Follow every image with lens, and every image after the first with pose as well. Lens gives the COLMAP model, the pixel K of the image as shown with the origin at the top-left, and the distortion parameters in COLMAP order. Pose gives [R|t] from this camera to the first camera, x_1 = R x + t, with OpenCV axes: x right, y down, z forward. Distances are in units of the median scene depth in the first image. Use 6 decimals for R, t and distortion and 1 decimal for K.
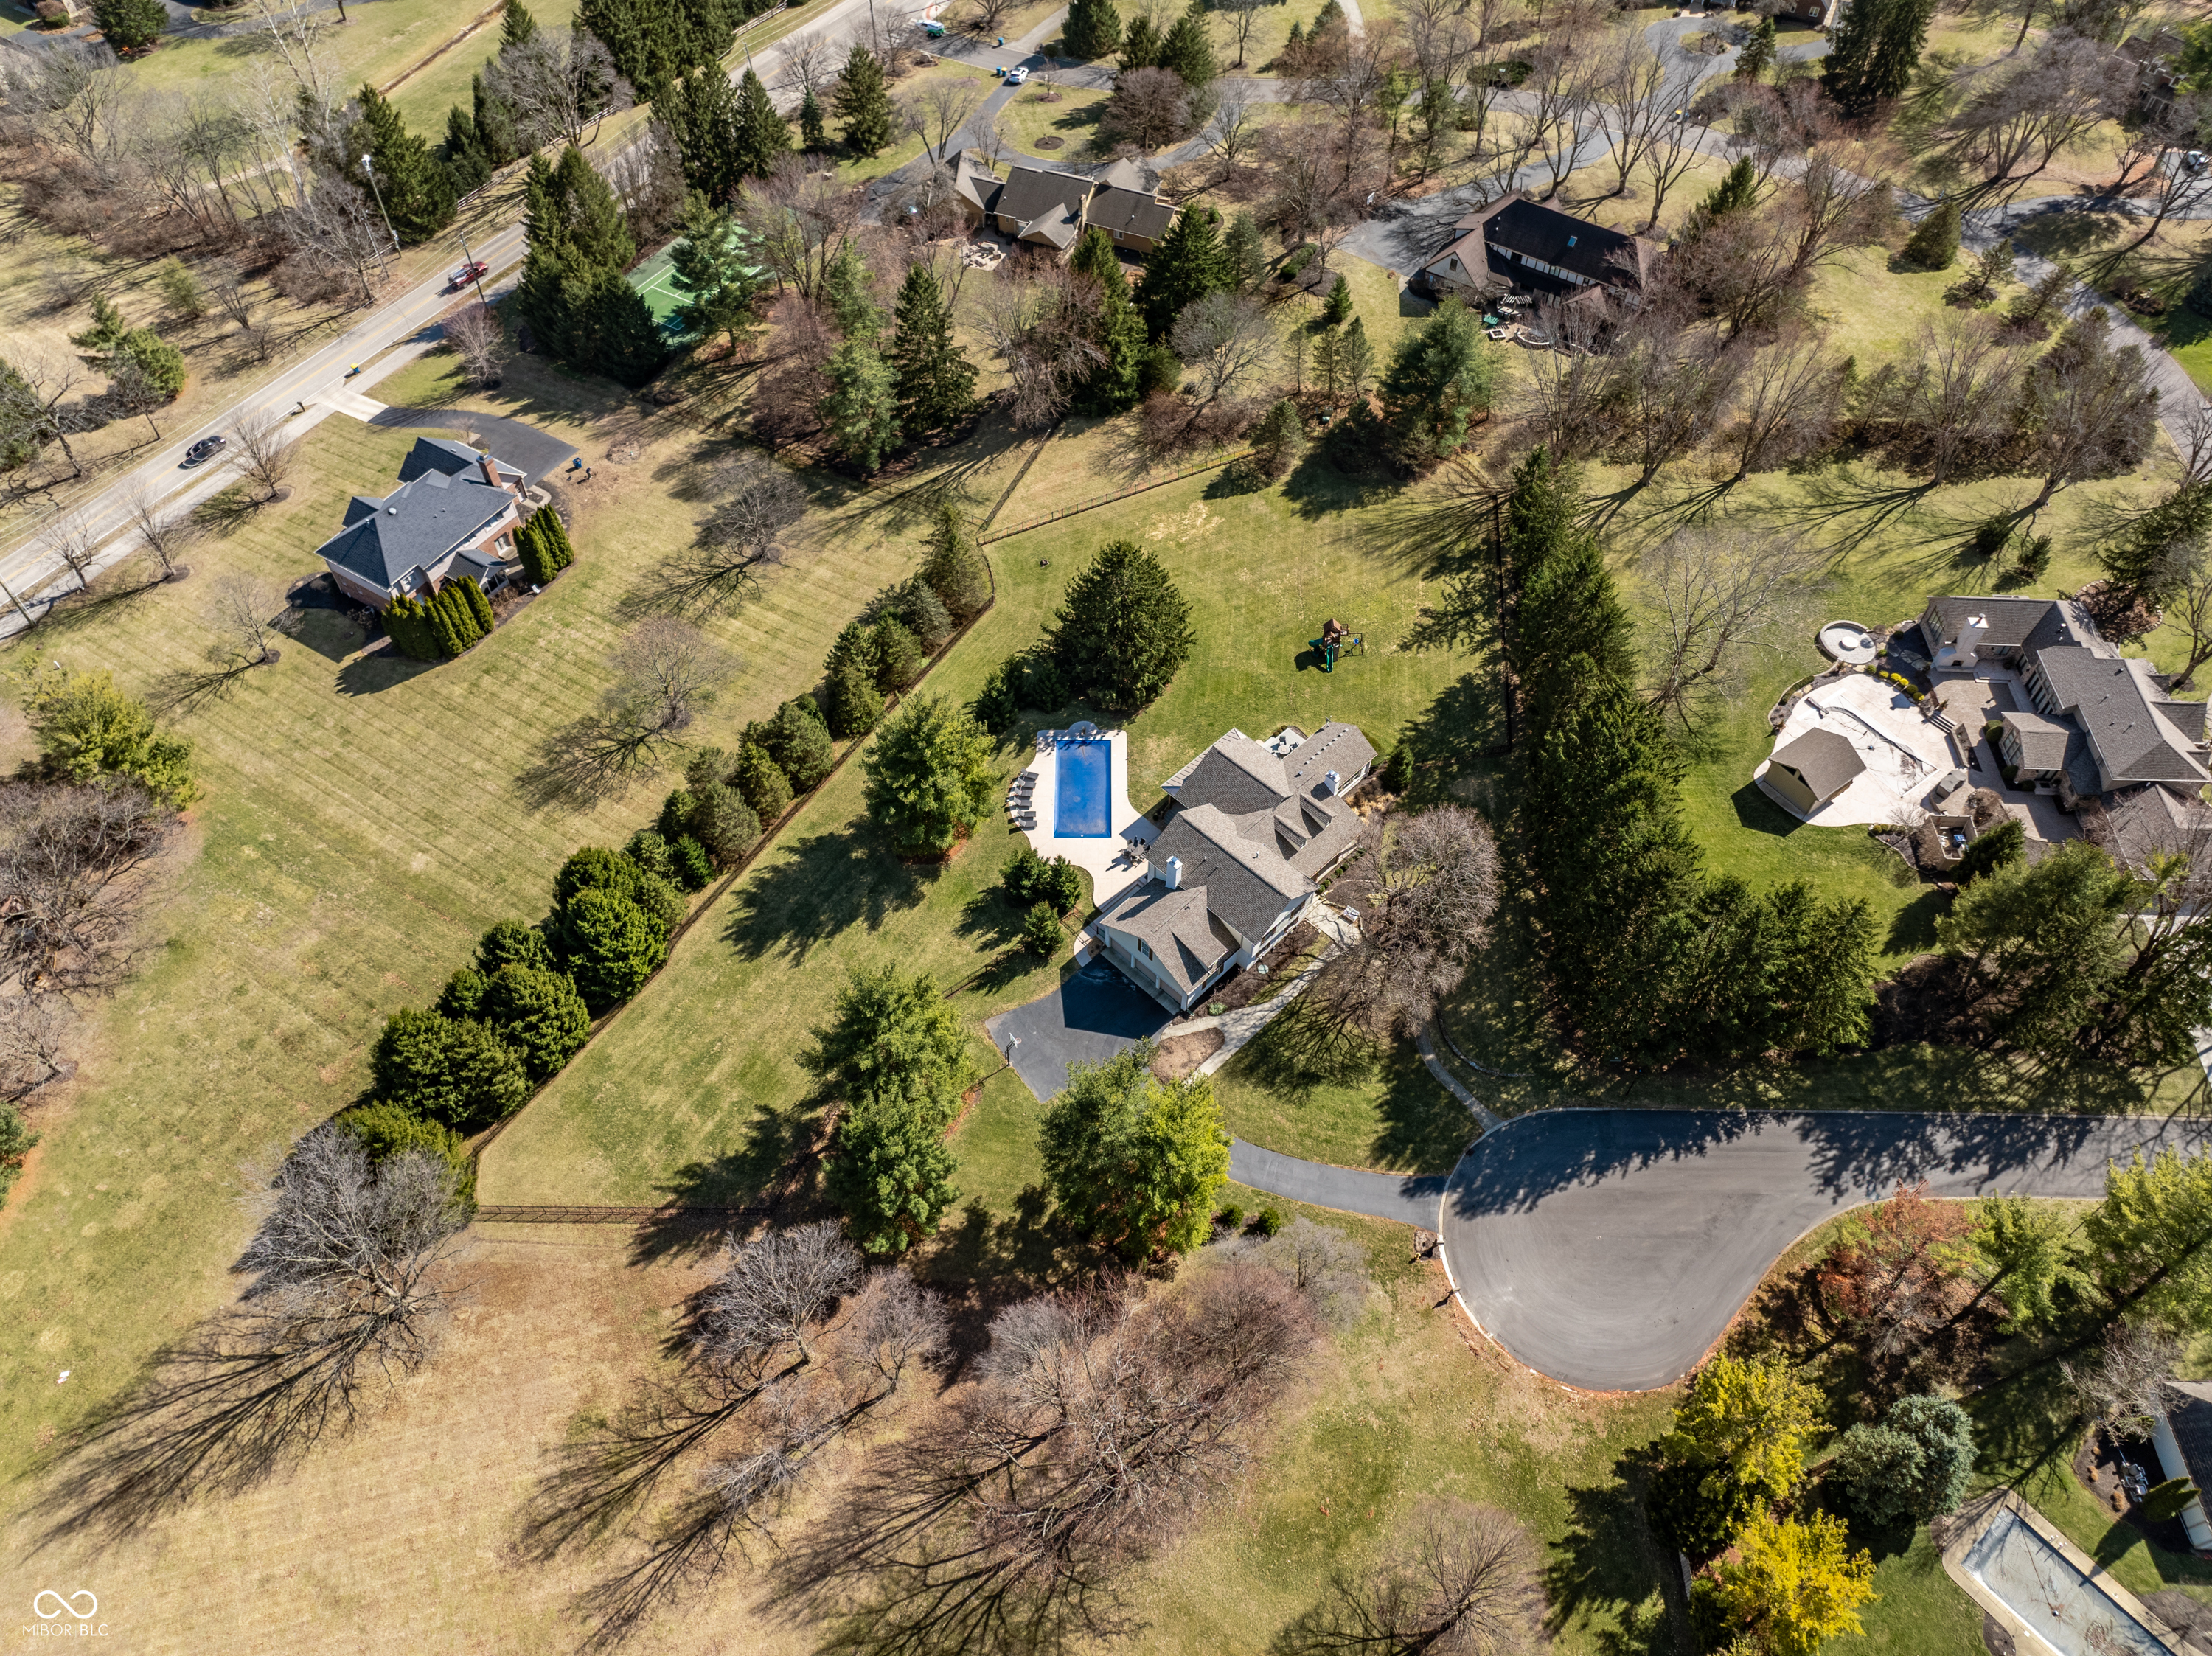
lens RADIAL K [[1573.7, 0, 1121.2], [0, 1573.7, 831.9], [0, 0, 1]] dist [-0.050102, 0.024926]
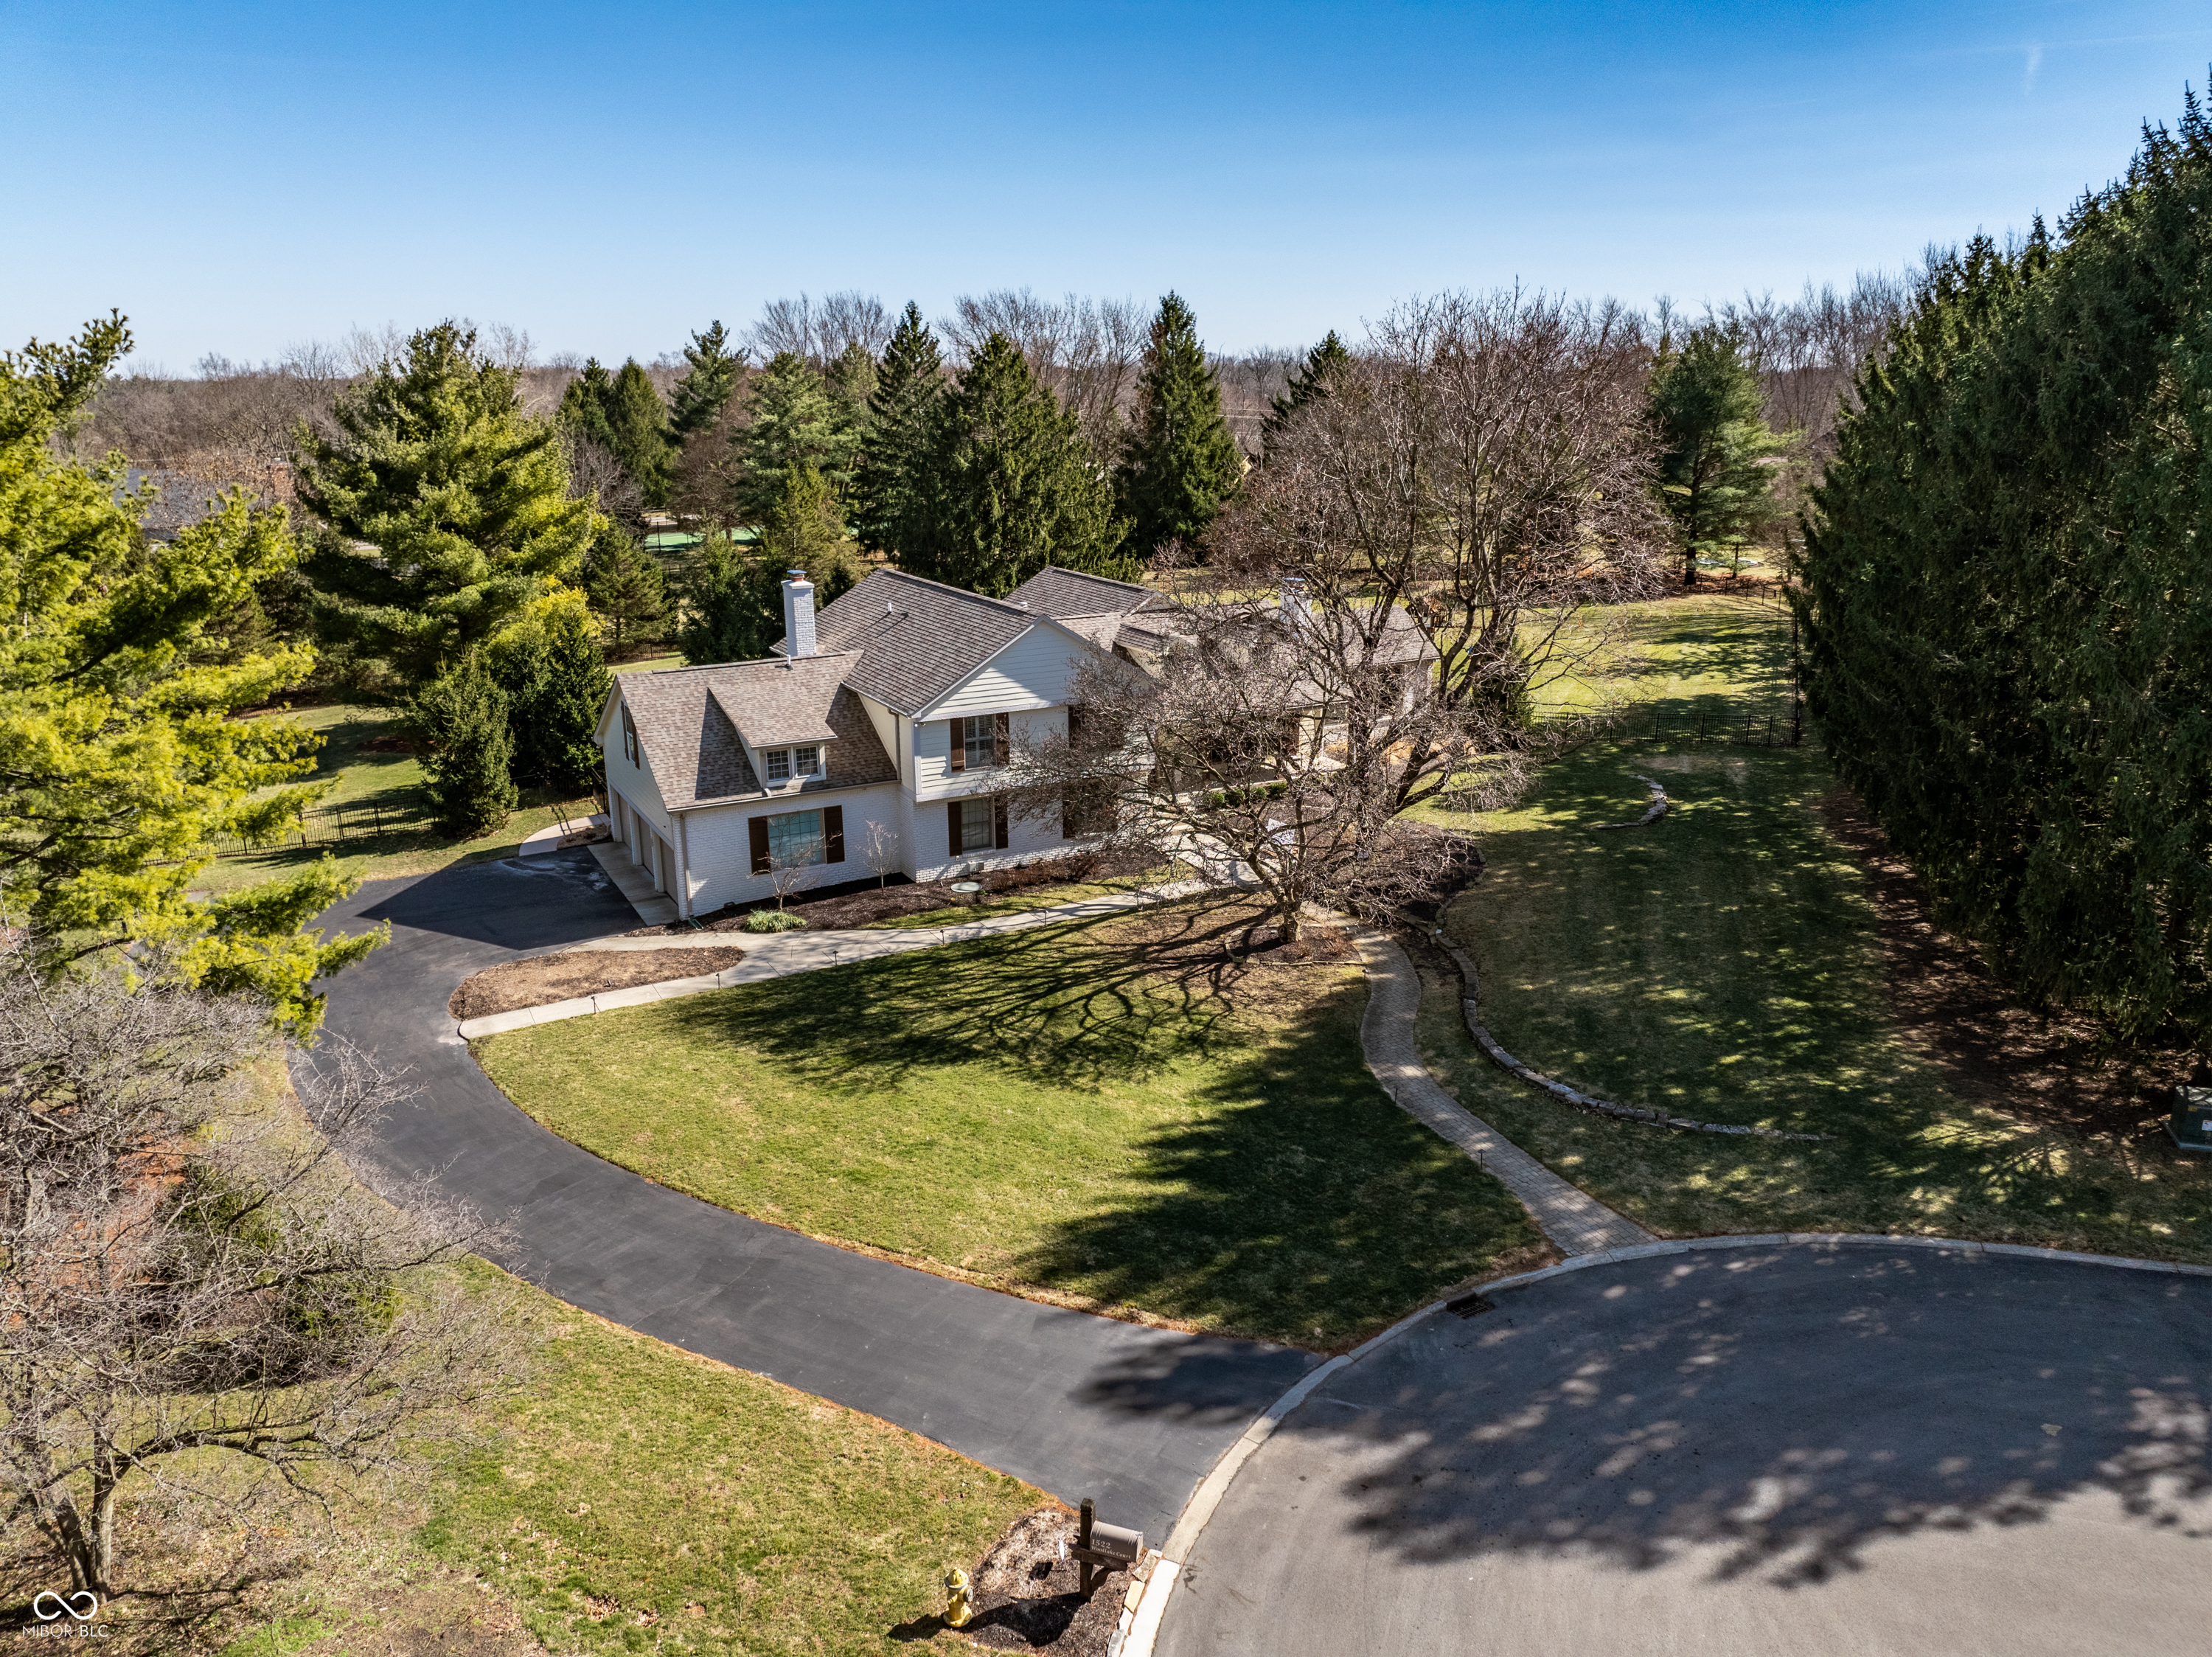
lens RADIAL K [[1573.8, 0, 1108.7], [0, 1573.8, 834.0], [0, 0, 1]] dist [-0.050102, 0.024926]
pose [[0.958646, 0.066839, -0.276640, 0.190687], [-0.215845, 0.804292, -0.553648, 0.232712], [0.185494, 0.590464, 0.785458, 0.671643]]
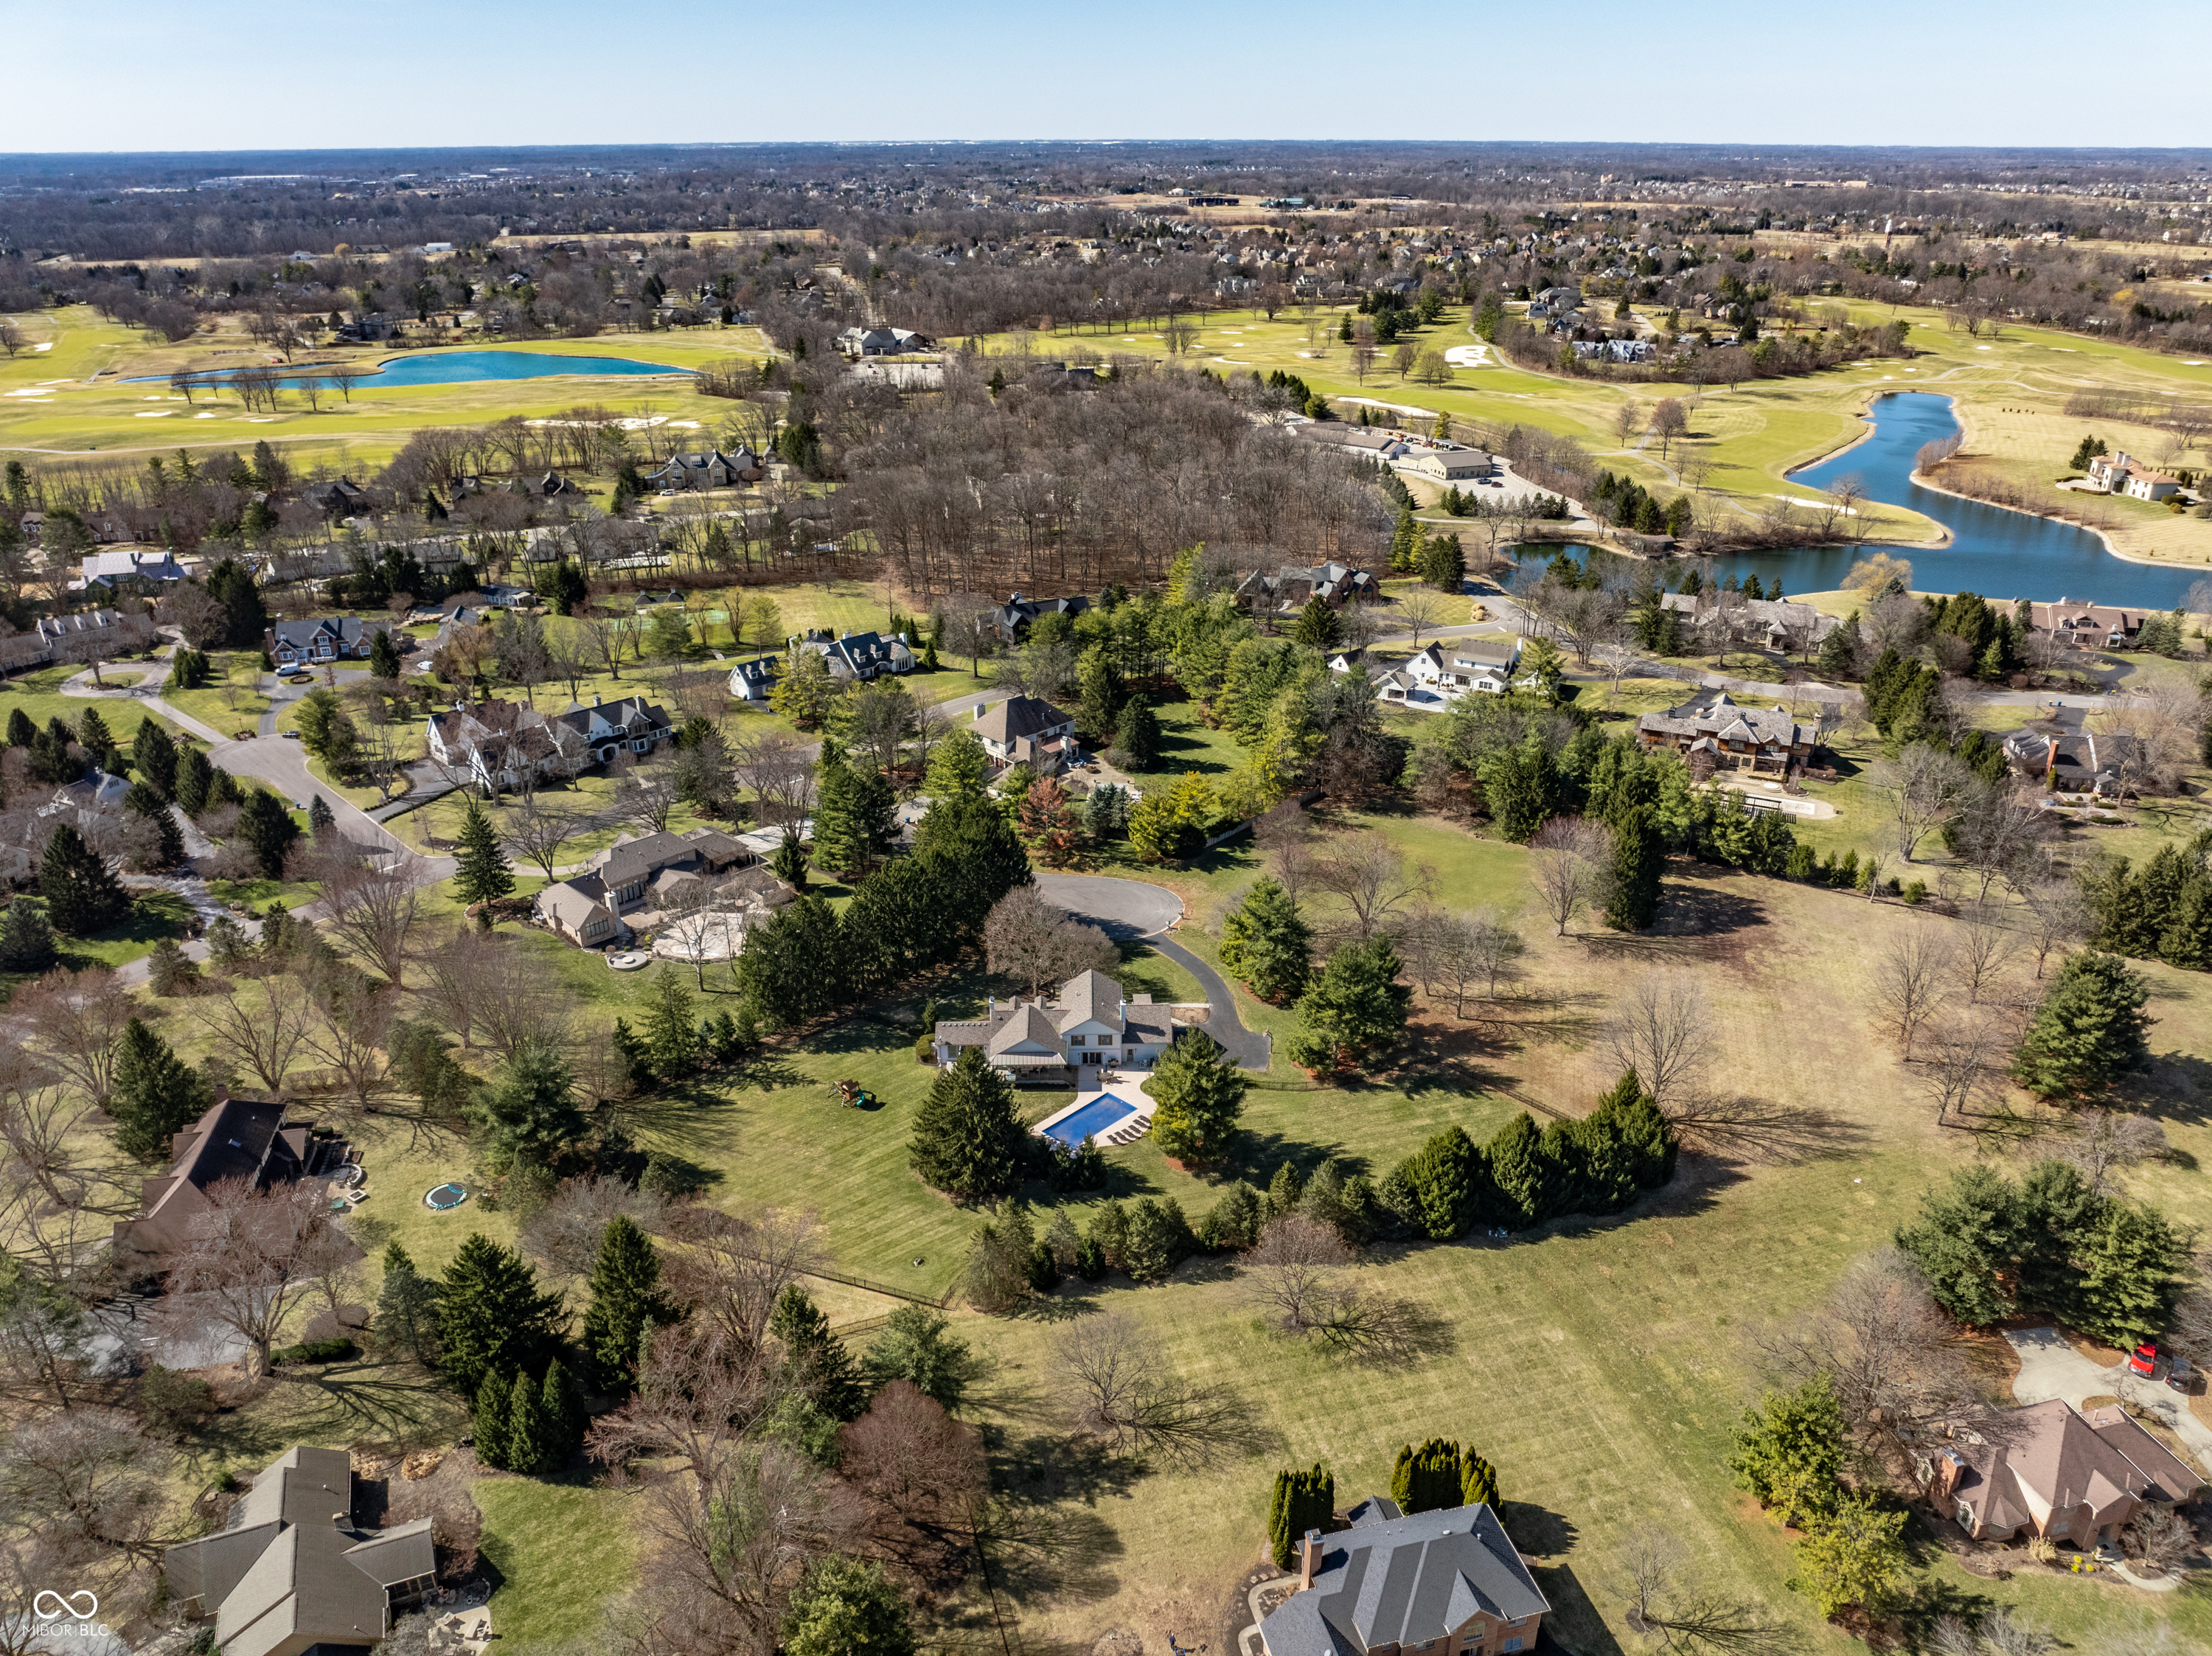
lens RADIAL K [[1573.7, 0, 1118.8], [0, 1573.7, 816.1], [0, 0, 1]] dist [-0.050102, 0.024926]
pose [[-0.723673, -0.283058, 0.629425, -0.801939], [0.541797, 0.331924, 0.772193, -1.120963], [-0.427497, 0.899836, -0.086845, 0.865936]]
